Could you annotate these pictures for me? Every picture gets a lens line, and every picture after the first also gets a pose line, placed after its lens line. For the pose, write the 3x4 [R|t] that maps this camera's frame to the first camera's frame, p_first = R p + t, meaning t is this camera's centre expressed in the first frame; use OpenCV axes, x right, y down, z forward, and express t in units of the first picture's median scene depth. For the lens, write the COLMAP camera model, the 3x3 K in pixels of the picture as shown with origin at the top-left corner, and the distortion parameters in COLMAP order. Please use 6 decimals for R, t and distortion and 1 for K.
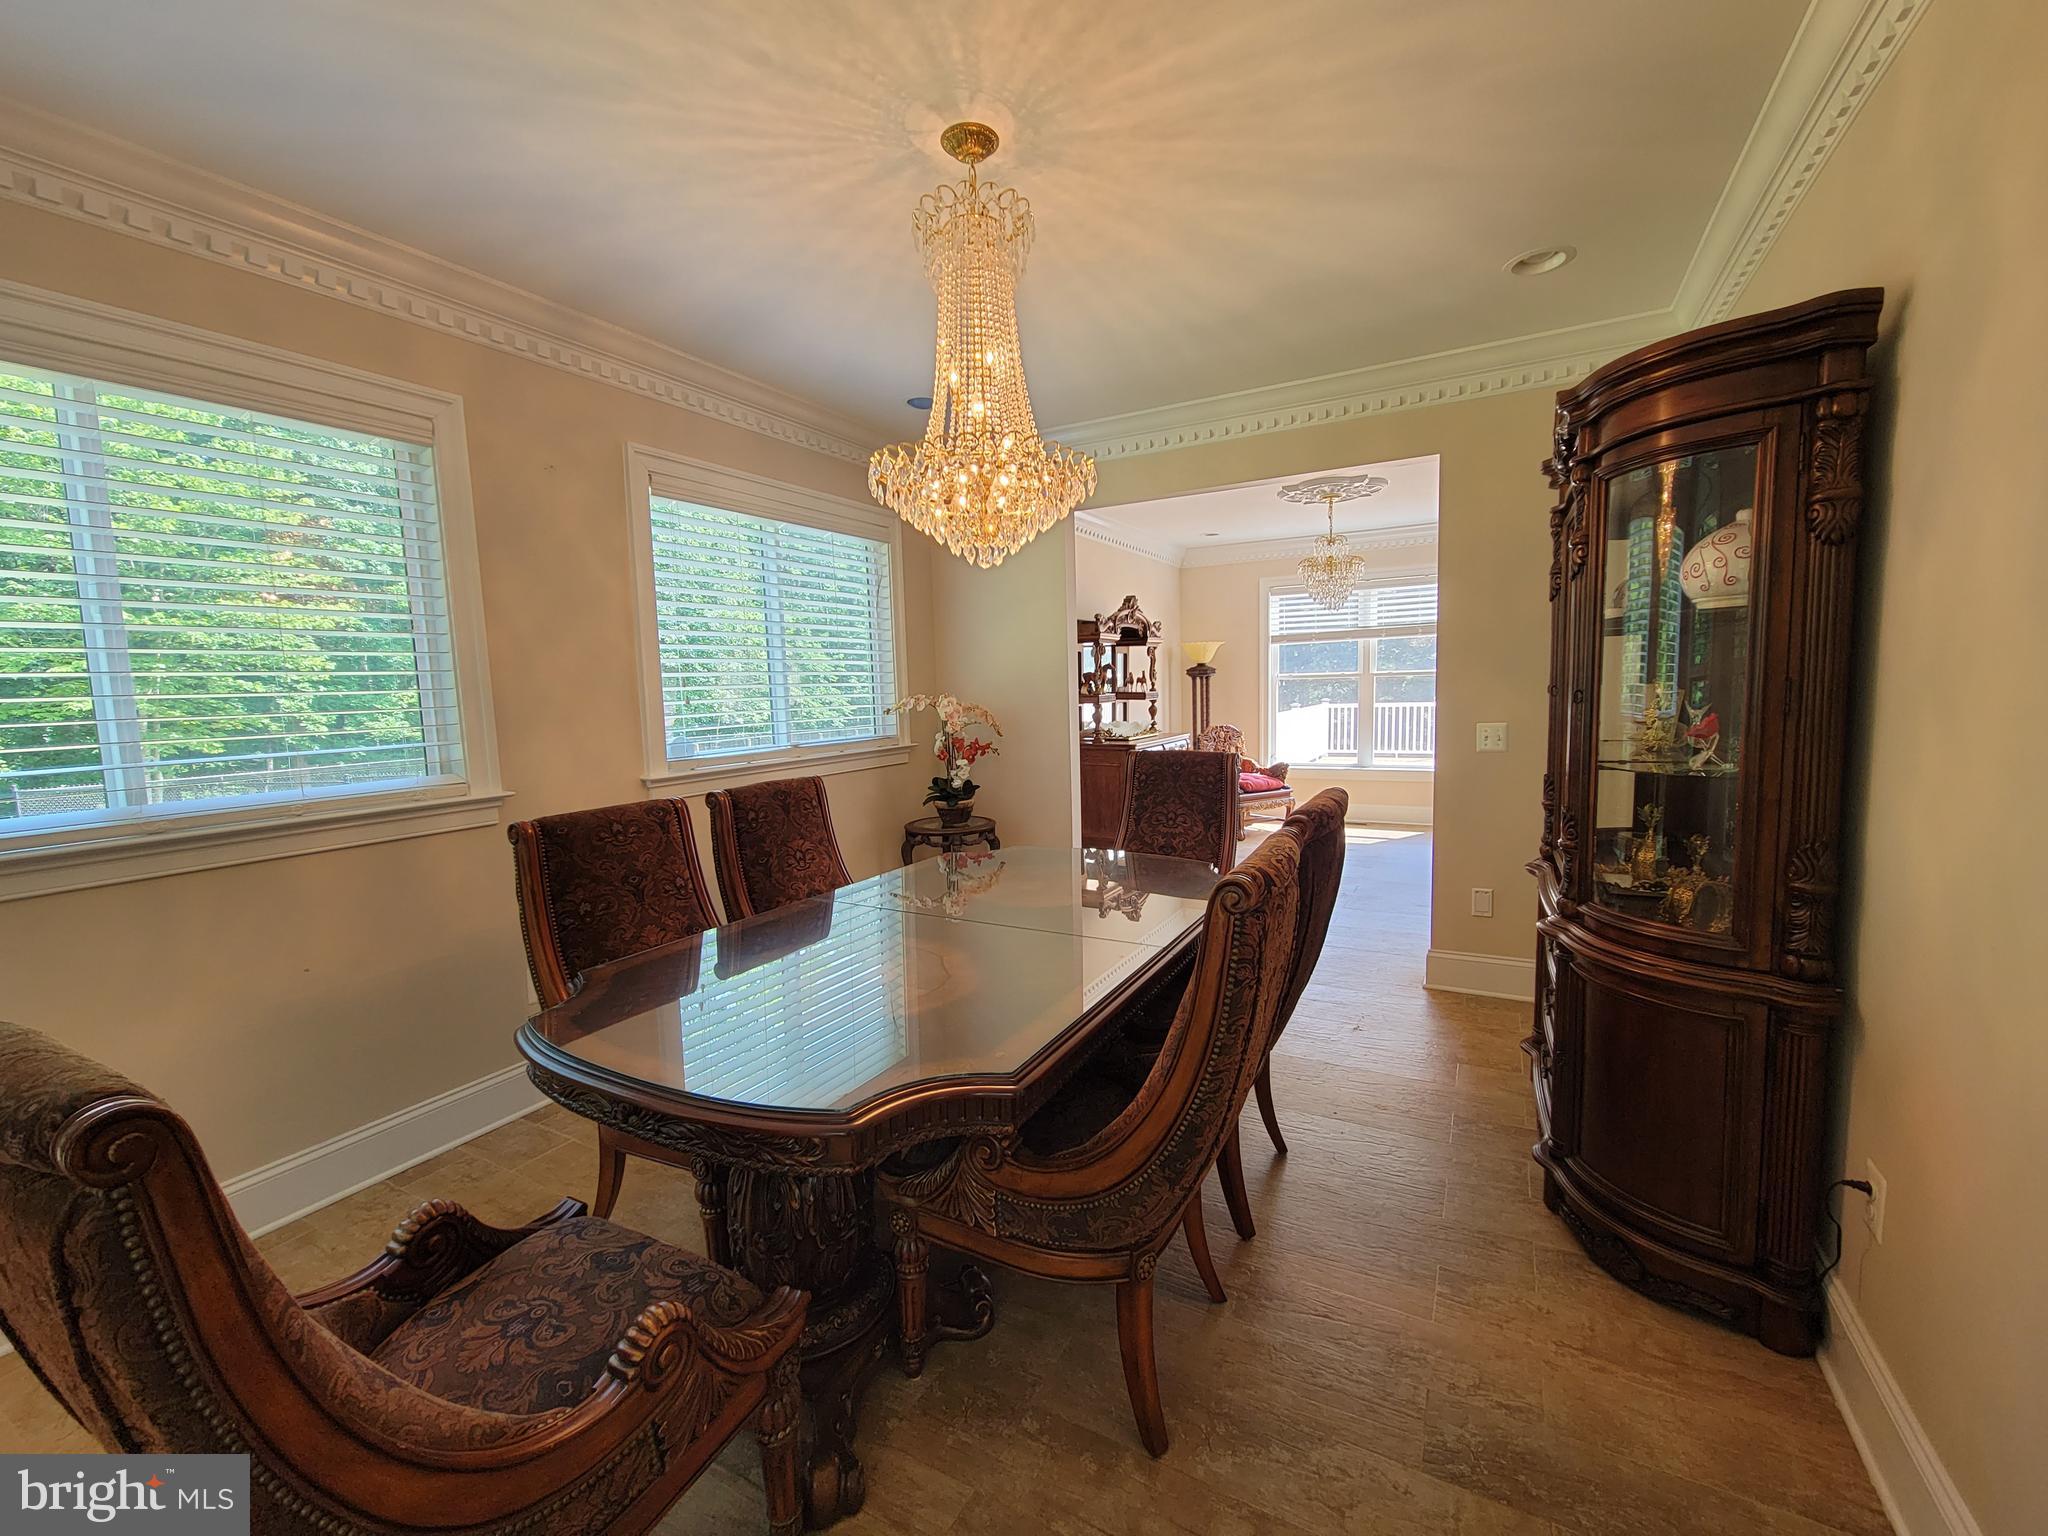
lens RADIAL K [[833.4, 0, 1036.4], [0, 833.4, 766.9], [0, 0, 1]] dist [0.000344, -0.000734]
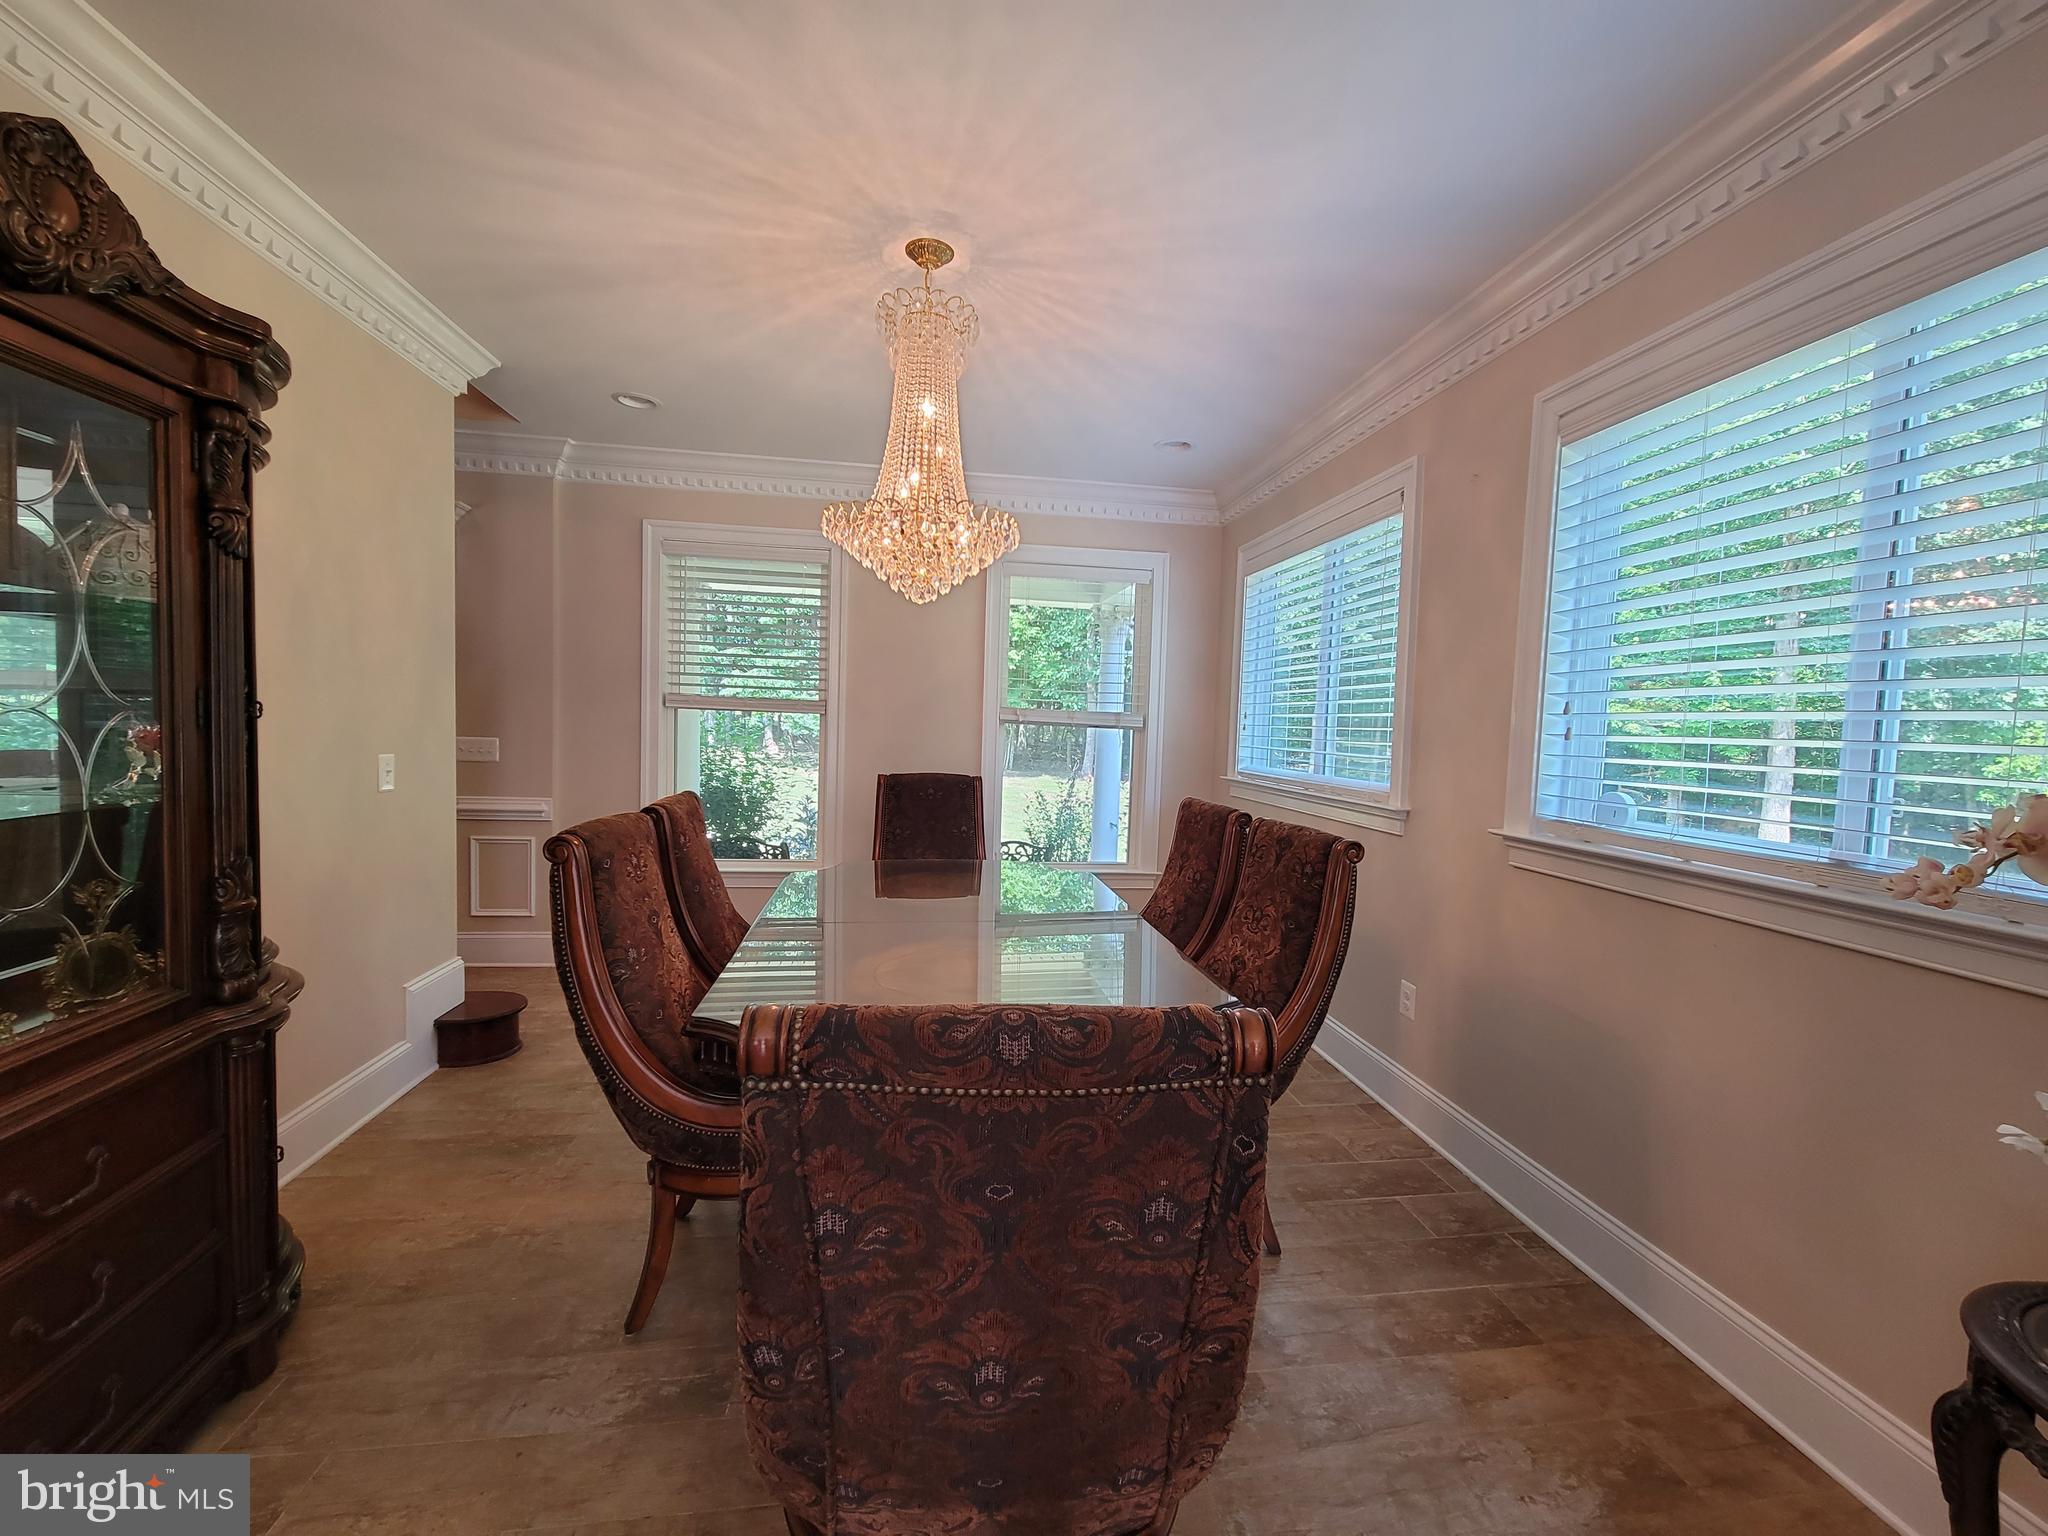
lens RADIAL K [[833.4, 0, 1036.4], [0, 833.4, 766.9], [0, 0, 1]] dist [0.000344, -0.000734]
pose [[-0.793251, 0.039126, -0.607637, 0.525677], [-0.069174, 0.985682, 0.153772, -0.205610], [0.604953, 0.164012, -0.779187, 2.033444]]
